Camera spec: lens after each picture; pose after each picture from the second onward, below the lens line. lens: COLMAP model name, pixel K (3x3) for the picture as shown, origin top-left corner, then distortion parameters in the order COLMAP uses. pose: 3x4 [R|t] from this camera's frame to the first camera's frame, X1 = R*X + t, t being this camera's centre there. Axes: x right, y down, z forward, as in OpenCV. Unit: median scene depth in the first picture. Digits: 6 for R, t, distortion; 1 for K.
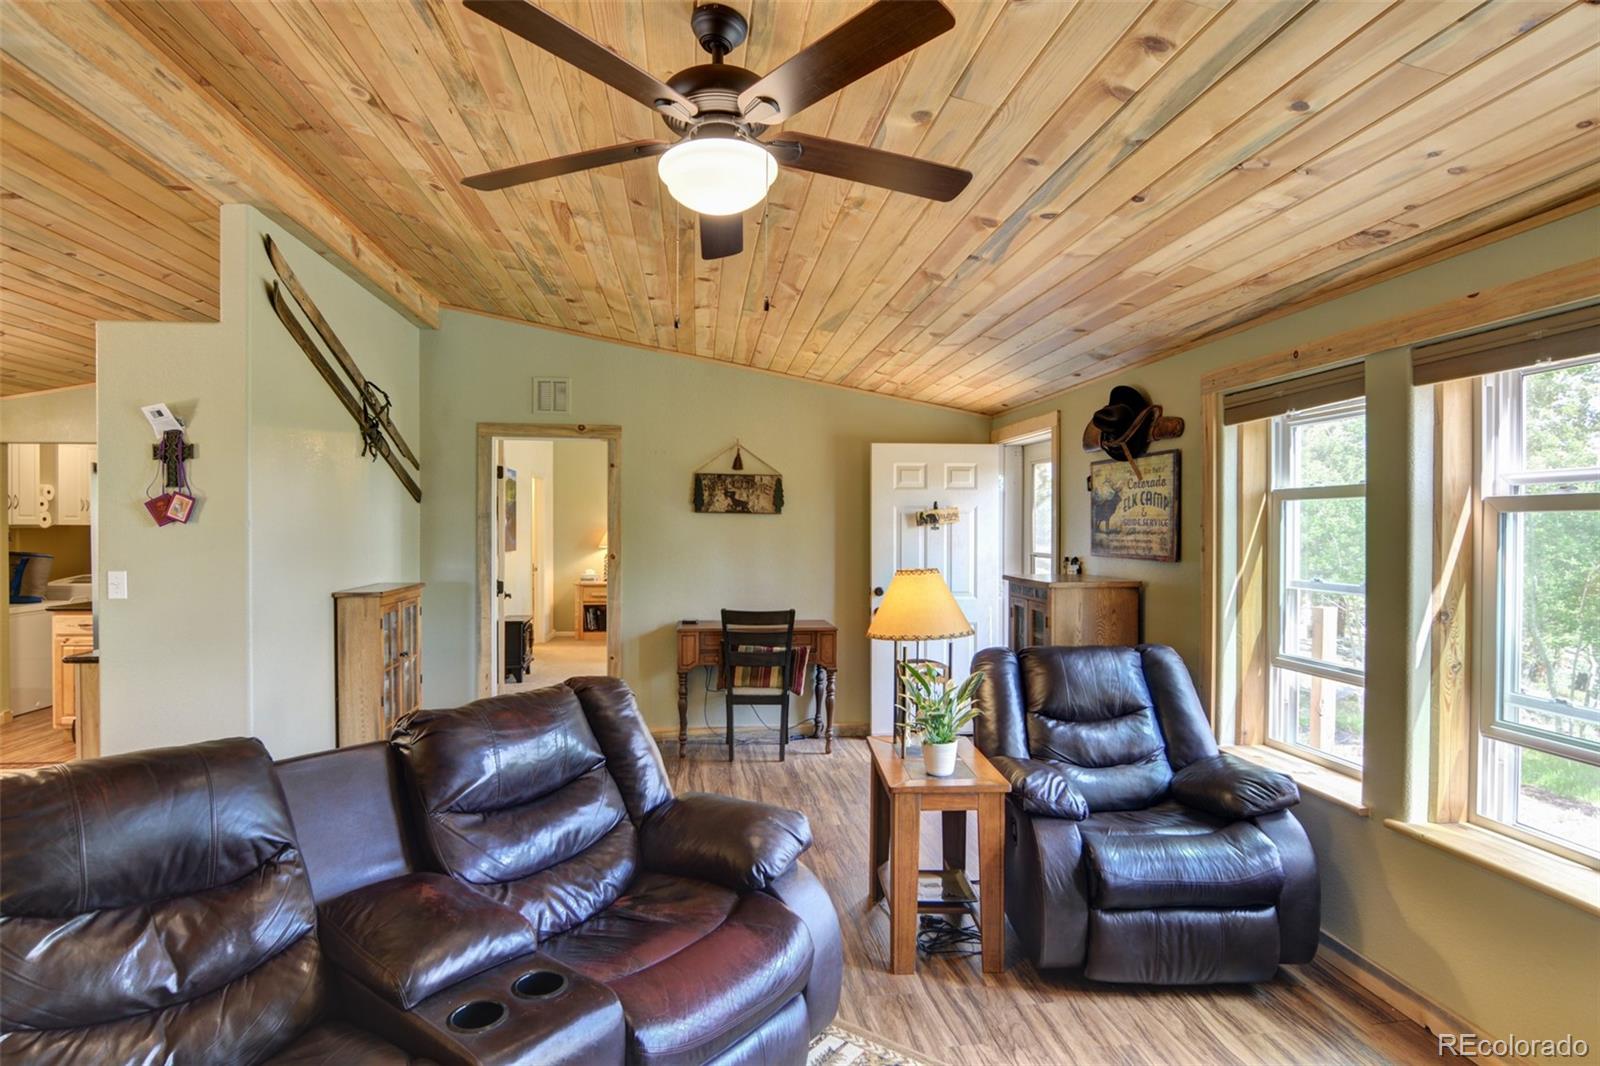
lens RADIAL K [[853.8, 0, 795.8], [0, 853.8, 533.2], [0, 0, 1]] dist [-0.018296, -0.000254]
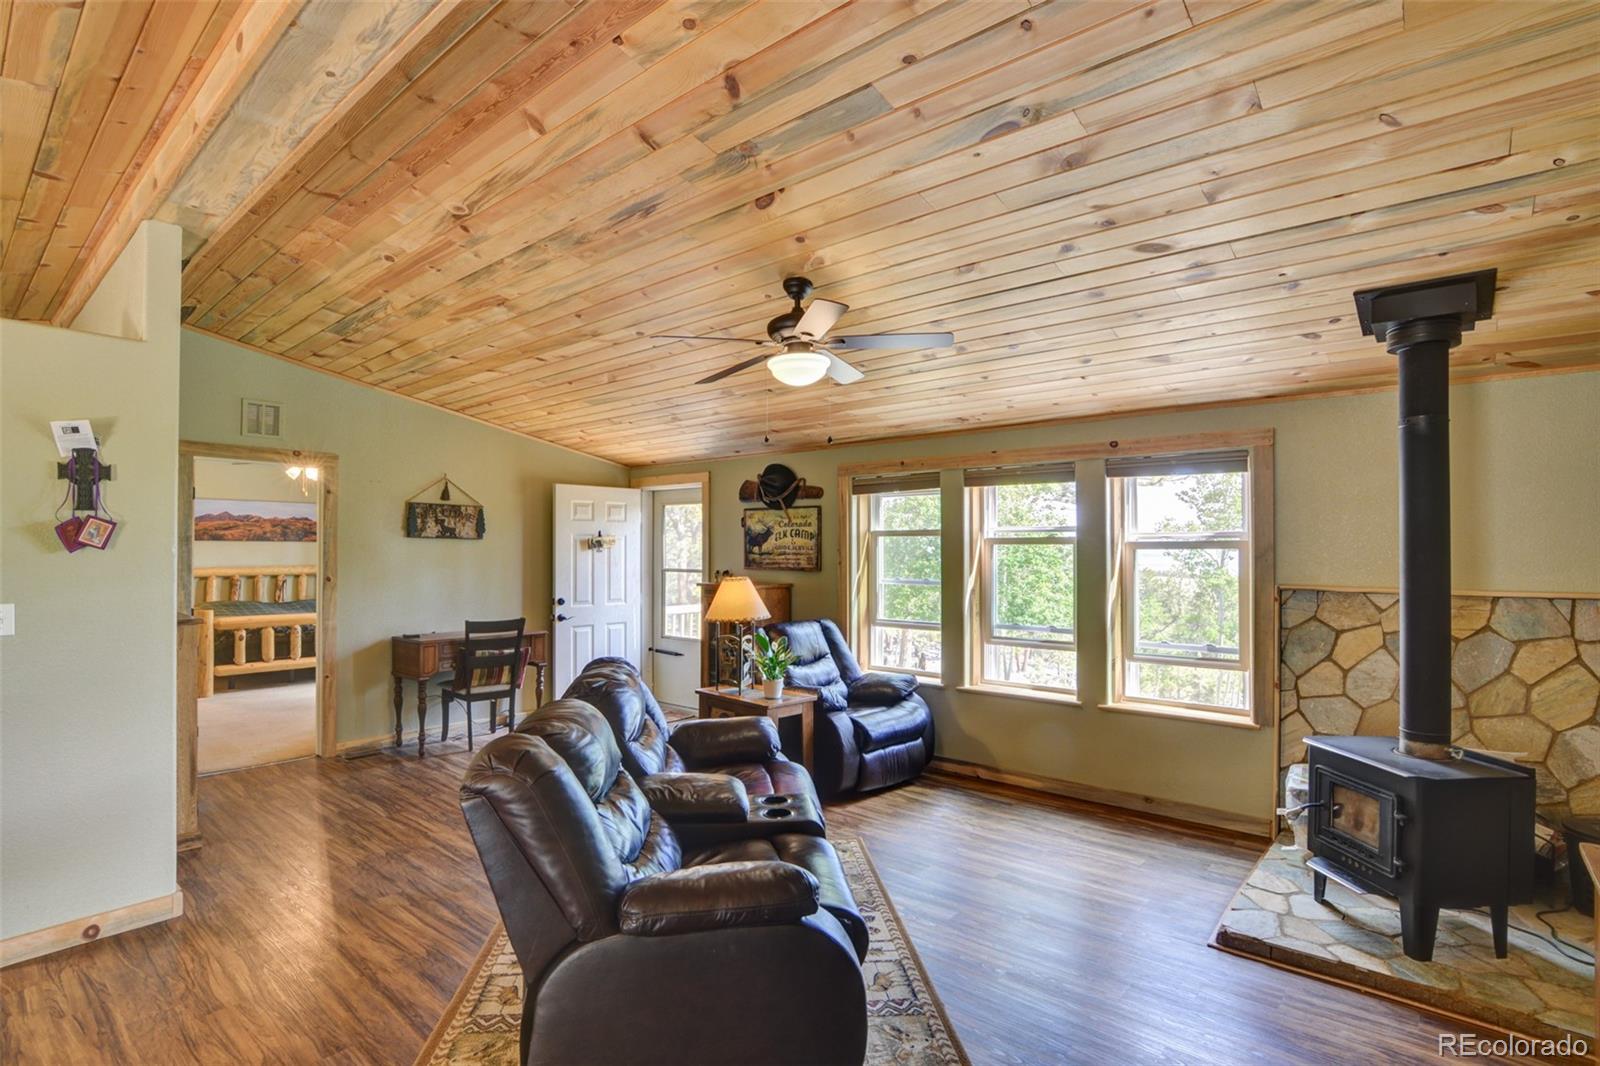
lens RADIAL K [[785.1, 0, 800.9], [0, 785.1, 537.0], [0, 0, 1]] dist [0.000715, 0.000196]
pose [[0.734784, 0.009786, 0.678231, -0.608820], [0.004510, 0.999803, -0.019312, -0.004100], [-0.678286, 0.017249, 0.734595, -0.132632]]
